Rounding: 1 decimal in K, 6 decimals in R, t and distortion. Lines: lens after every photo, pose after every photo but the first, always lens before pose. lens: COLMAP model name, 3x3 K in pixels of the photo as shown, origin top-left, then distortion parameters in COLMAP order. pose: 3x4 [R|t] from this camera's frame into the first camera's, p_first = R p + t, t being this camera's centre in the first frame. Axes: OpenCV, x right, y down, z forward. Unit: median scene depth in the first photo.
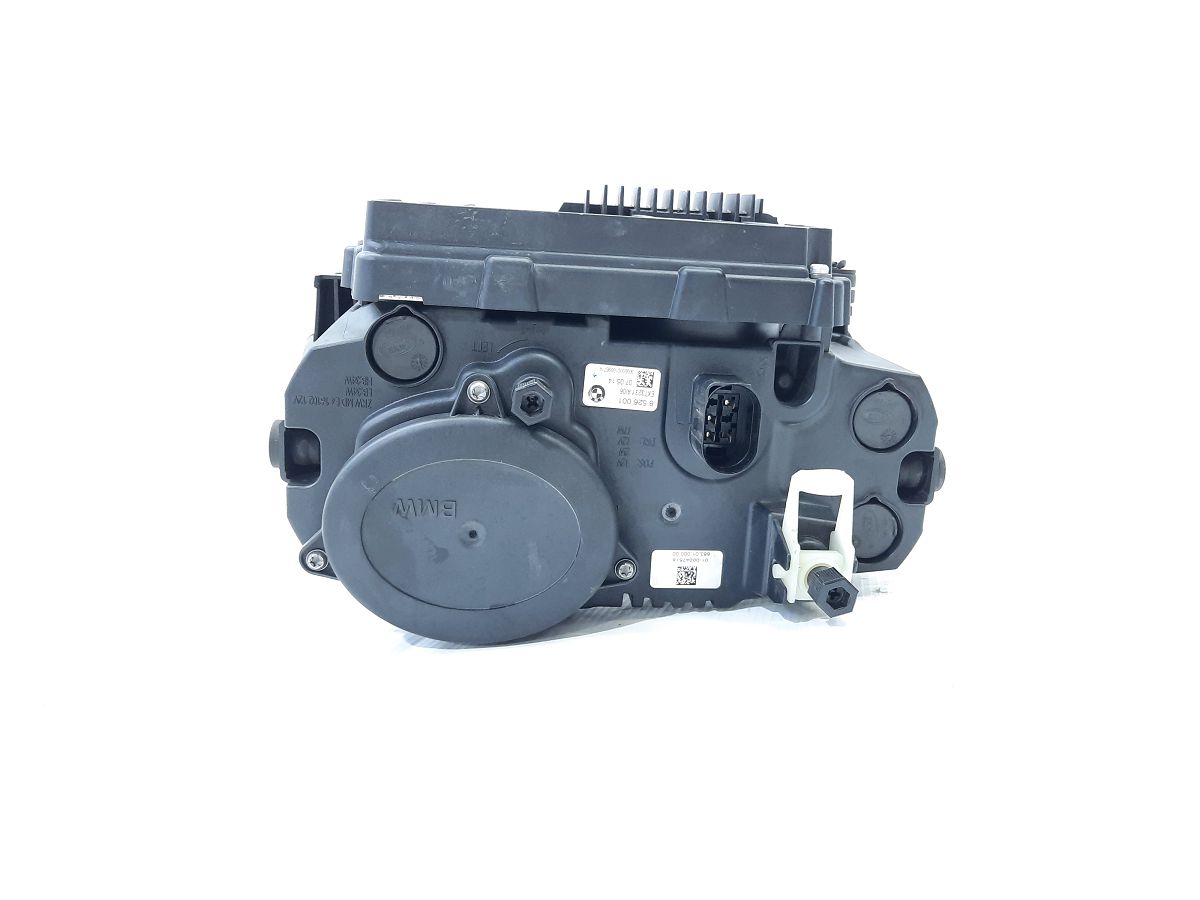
lens RADIAL K [[894.1, 0, 598.6], [0, 894.1, 448.5], [0, 0, 1]] dist [-0.003236, 0.001886]
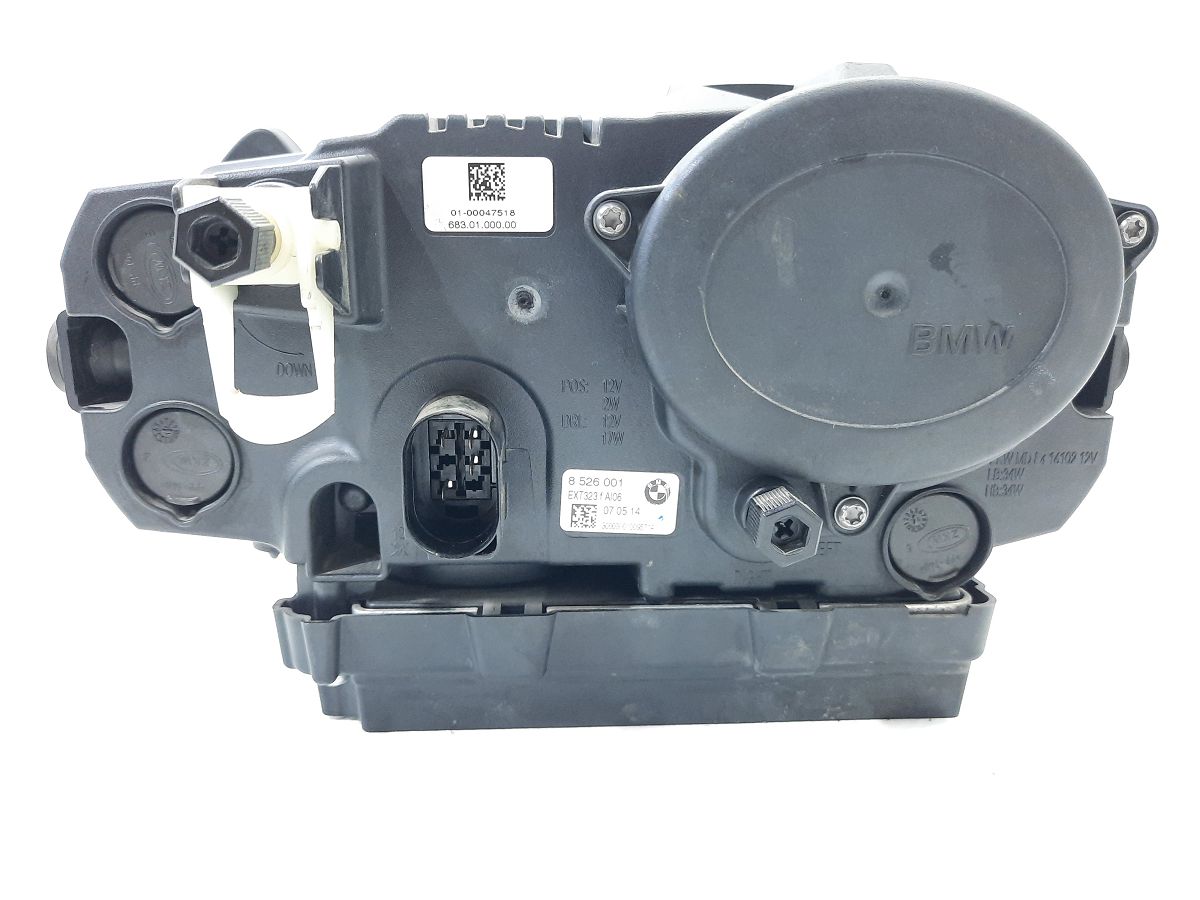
lens RADIAL K [[894.1, 0, 599.1], [0, 894.1, 450.2], [0, 0, 1]] dist [-0.003236, 0.001886]
pose [[-0.989437, 0.076336, -0.123239, 0.117531], [-0.013073, -0.893645, -0.448583, 0.257129], [-0.144375, -0.442234, 0.885203, 0.445539]]
